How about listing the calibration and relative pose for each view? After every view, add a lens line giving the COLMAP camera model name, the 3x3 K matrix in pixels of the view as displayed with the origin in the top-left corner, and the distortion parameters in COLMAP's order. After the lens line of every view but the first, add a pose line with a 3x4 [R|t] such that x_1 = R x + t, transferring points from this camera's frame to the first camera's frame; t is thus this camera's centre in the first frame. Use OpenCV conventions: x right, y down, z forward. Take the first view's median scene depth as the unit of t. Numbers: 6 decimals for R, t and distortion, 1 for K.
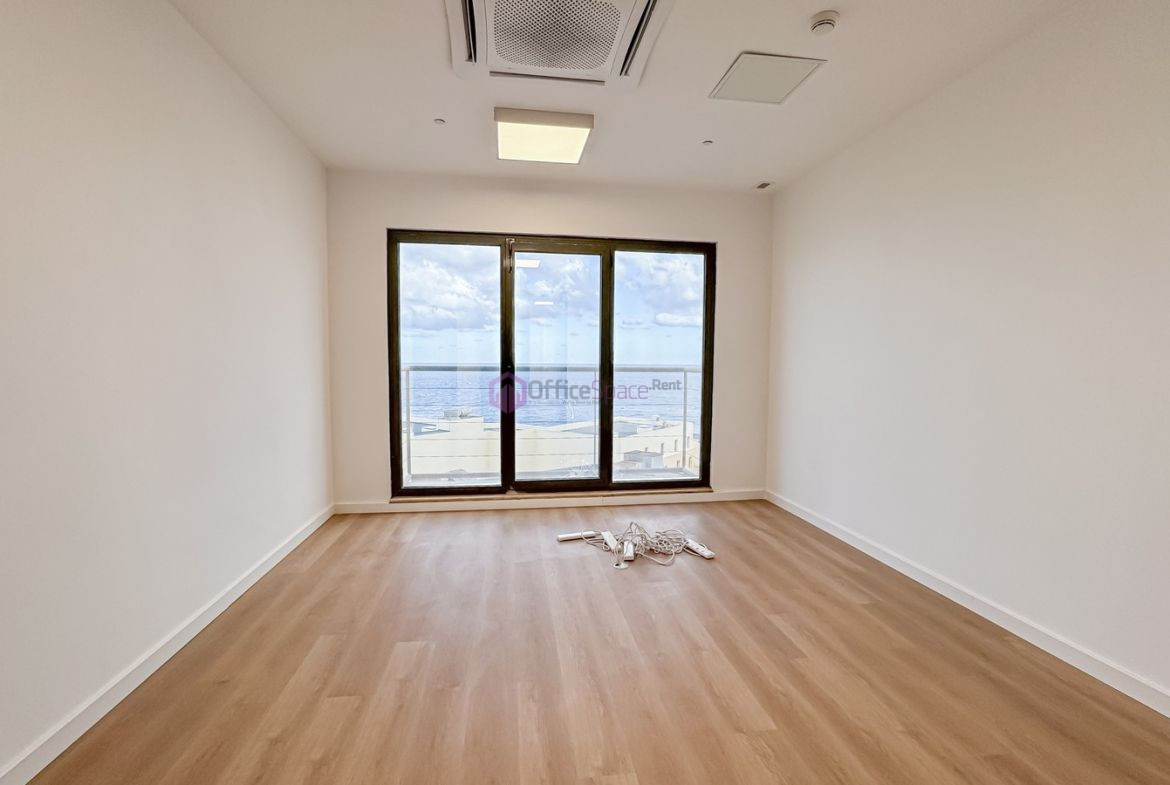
lens RADIAL K [[517.1, 0, 589.5], [0, 517.1, 387.0], [0, 0, 1]] dist [-0.026182, 0.011607]
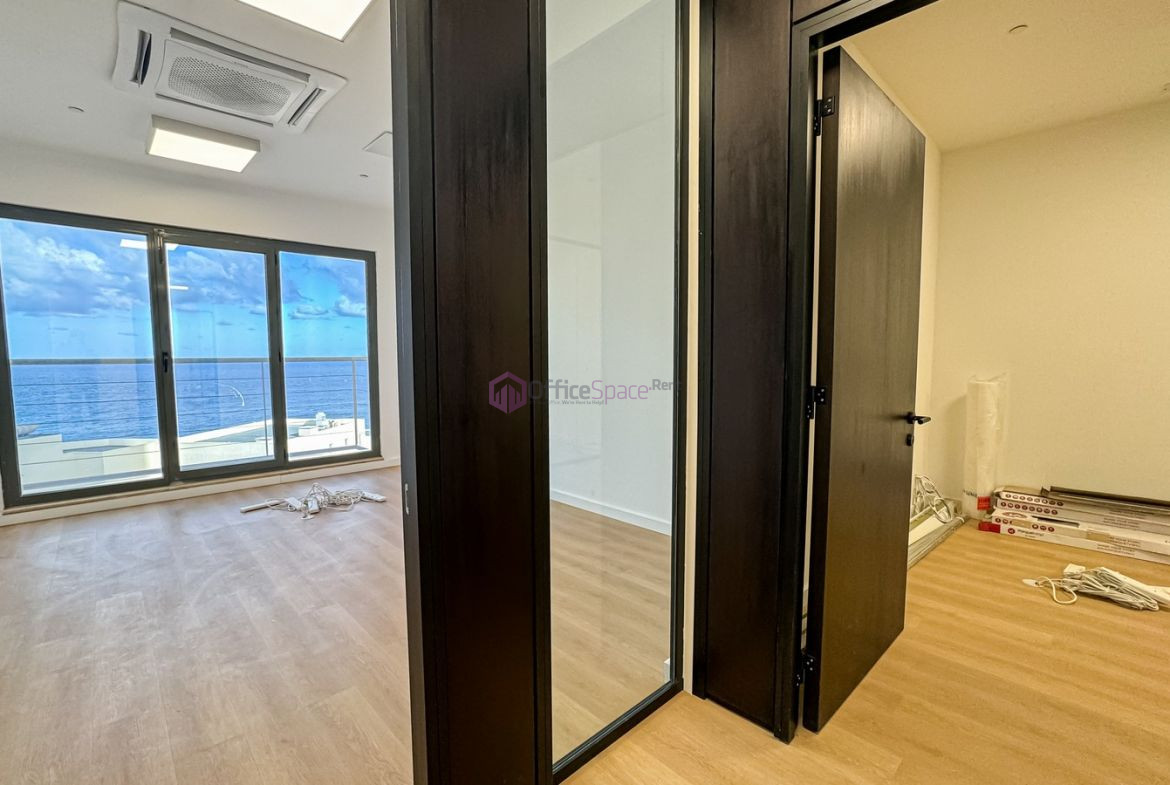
lens RADIAL K [[517.1, 0, 588.8], [0, 517.1, 395.1], [0, 0, 1]] dist [-0.026182, 0.011607]
pose [[0.816617, -0.055802, 0.574476, -0.059265], [0.039284, 0.998381, 0.041136, 0.023530], [-0.575842, -0.011025, 0.817487, -0.288301]]
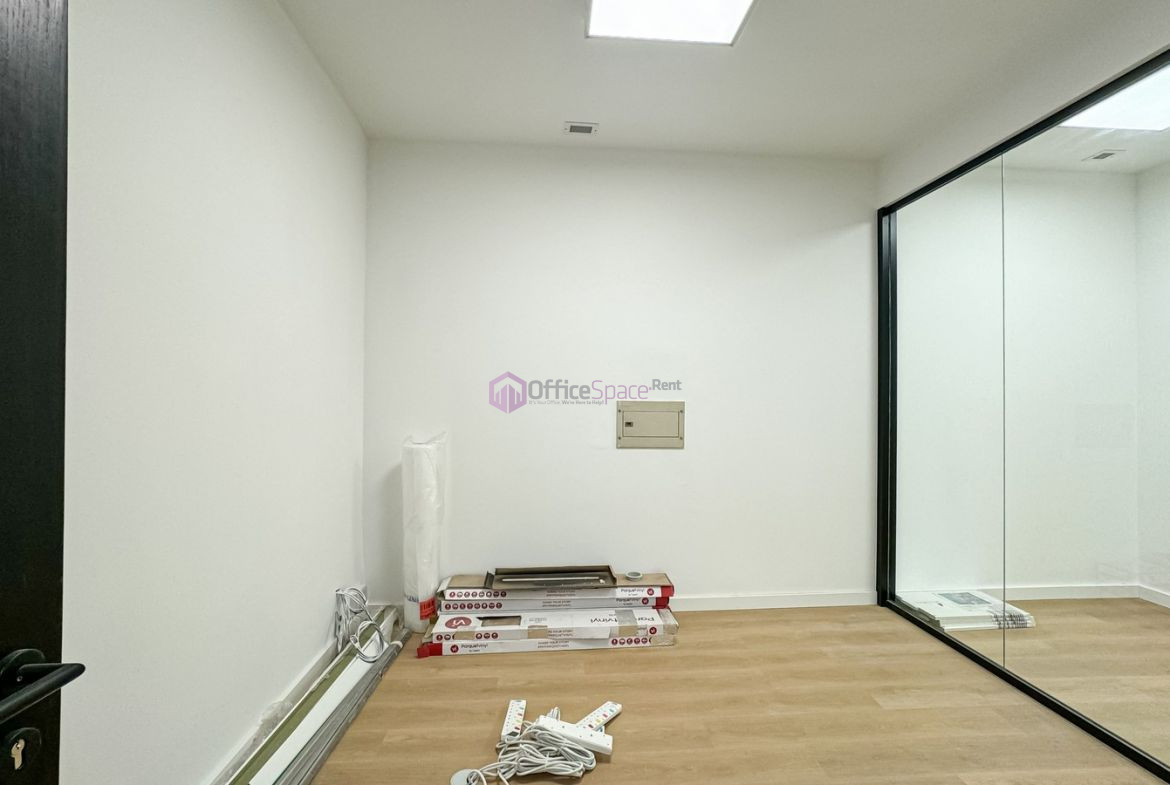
lens RADIAL K [[517.1, 0, 584.7], [0, 517.1, 393.1], [0, 0, 1]] dist [-0.026182, 0.011607]
pose [[0.087493, -0.005140, 0.996152, 0.367646], [0.045654, 0.998957, 0.001144, 0.005433], [-0.995118, 0.045379, 0.087637, -0.231546]]
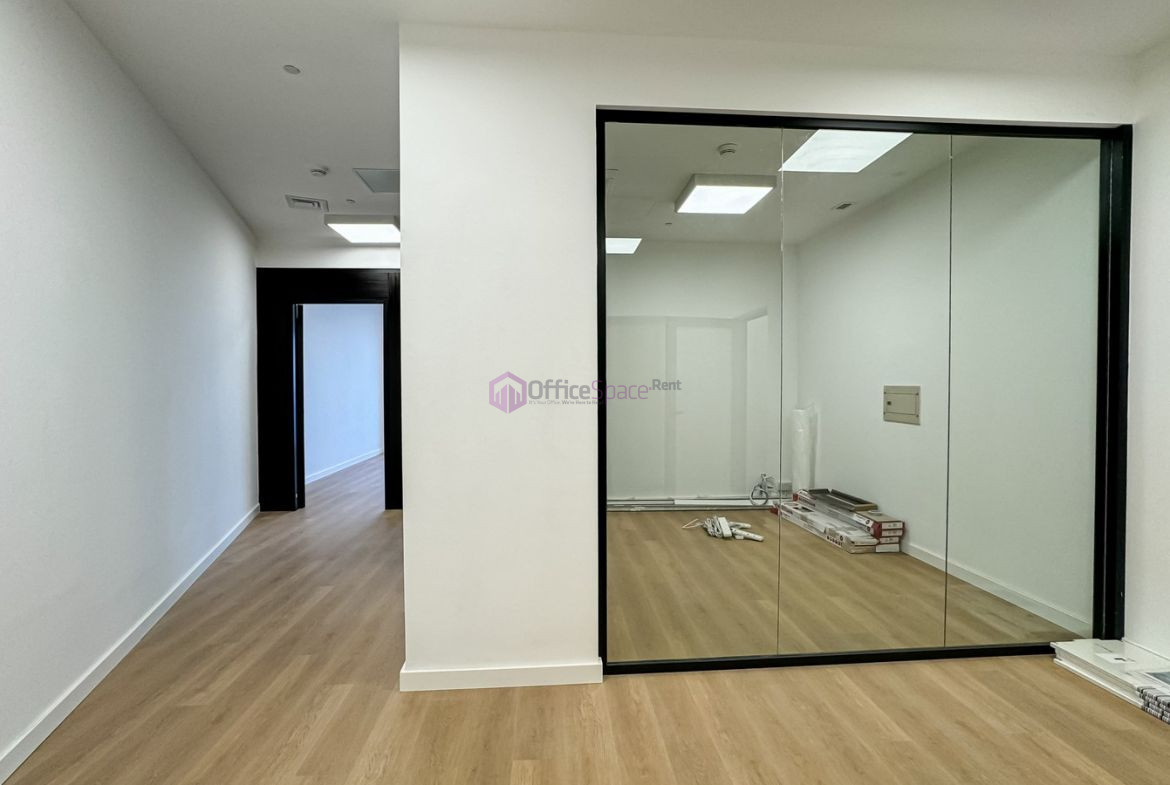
lens RADIAL K [[517.1, 0, 585.6], [0, 517.1, 391.9], [0, 0, 1]] dist [-0.026182, 0.011607]
pose [[0.996028, -0.009461, -0.088533, 0.622345], [0.006114, 0.999259, -0.037995, 0.065771], [0.088827, 0.037302, 0.995348, -1.247880]]
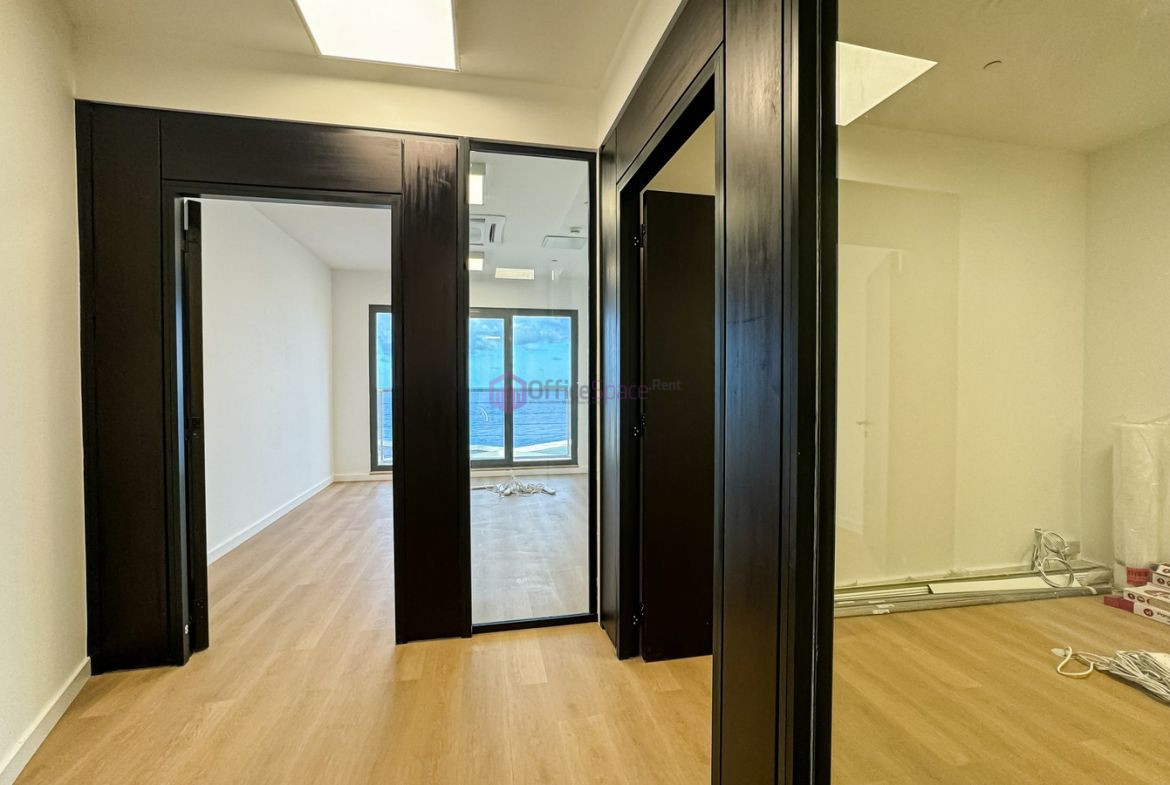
lens RADIAL K [[517.1, 0, 594.0], [0, 517.1, 393.4], [0, 0, 1]] dist [-0.026182, 0.011607]
pose [[0.998172, -0.011020, 0.059418, 0.212678], [0.012975, 0.999383, -0.032628, 0.033783], [-0.059022, 0.033339, 0.997700, -0.634432]]
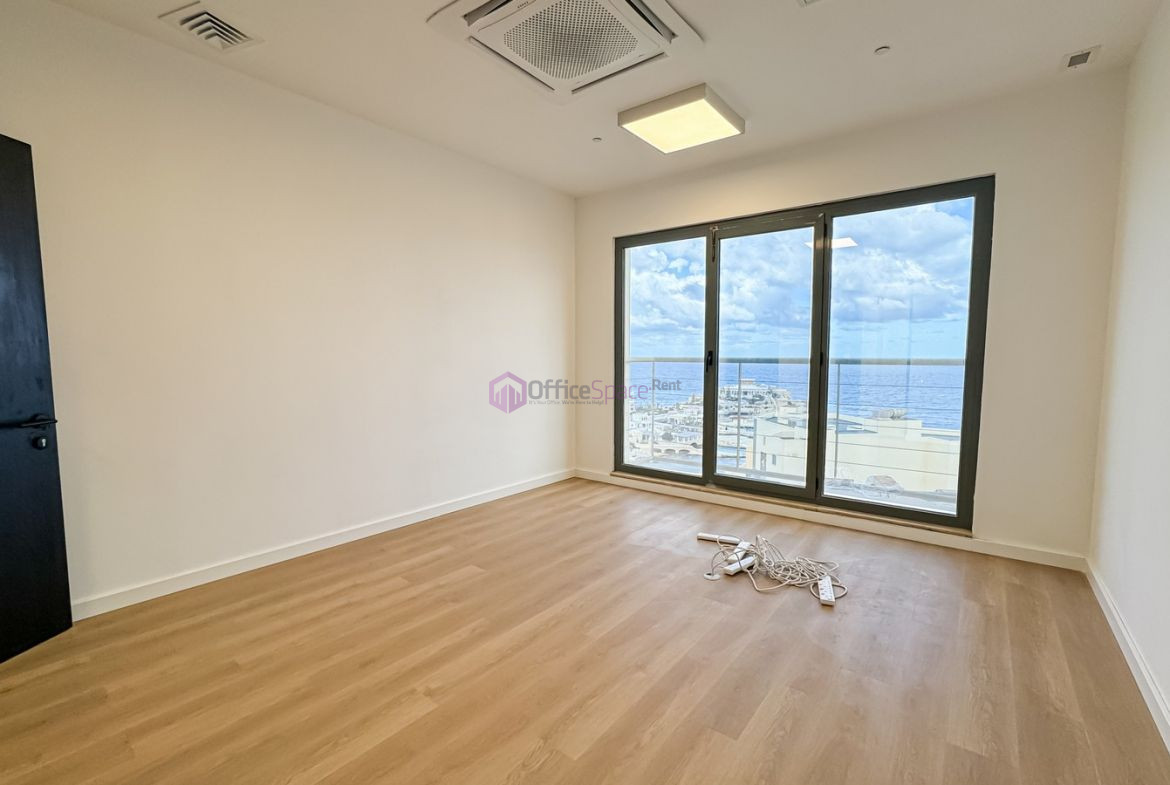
lens RADIAL K [[517.1, 0, 594.6], [0, 517.1, 385.6], [0, 0, 1]] dist [-0.026182, 0.011607]
pose [[0.682860, 0.036635, -0.729630, 0.424231], [-0.032418, 0.999278, 0.019833, 0.001912], [0.729830, 0.010110, 0.683554, 0.174399]]
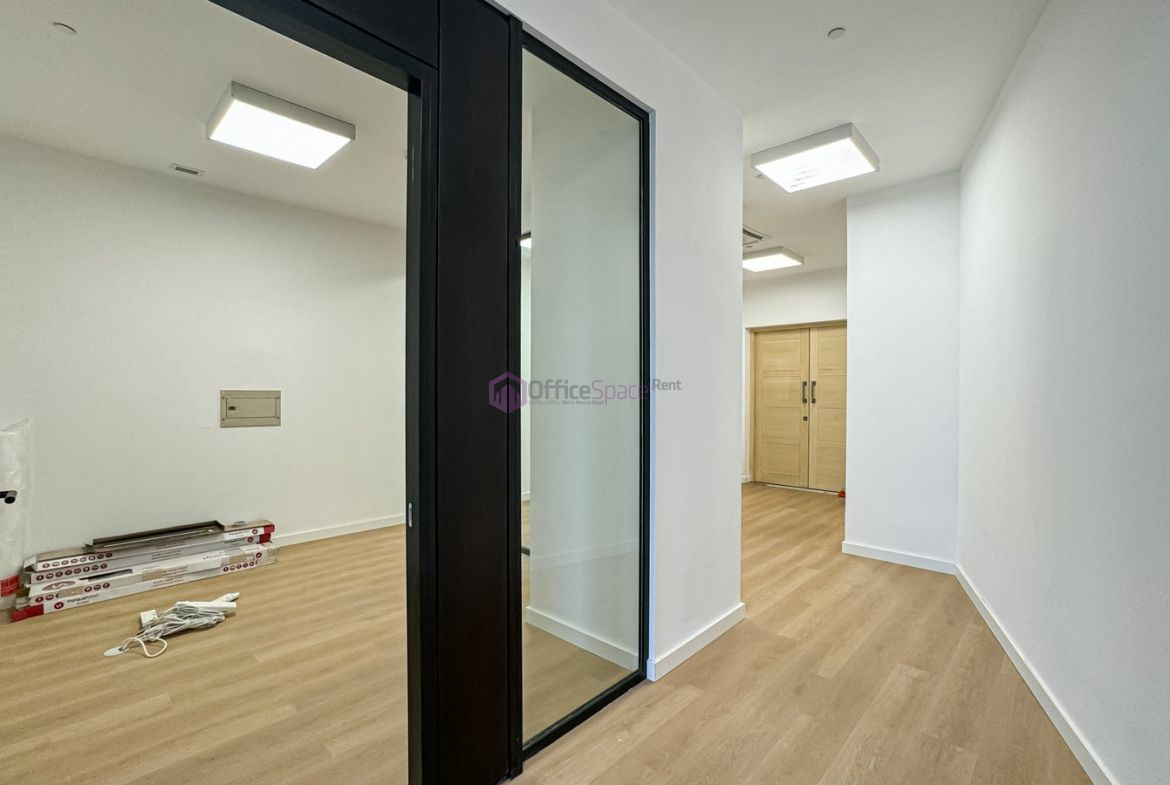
lens RADIAL K [[517.1, 0, 583.5], [0, 517.1, 396.2], [0, 0, 1]] dist [-0.026182, 0.011607]
pose [[-0.605164, -0.015461, 0.795951, -0.022477], [0.034904, 0.998335, 0.045930, 0.011272], [-0.795335, 0.055577, -0.603617, -0.174858]]
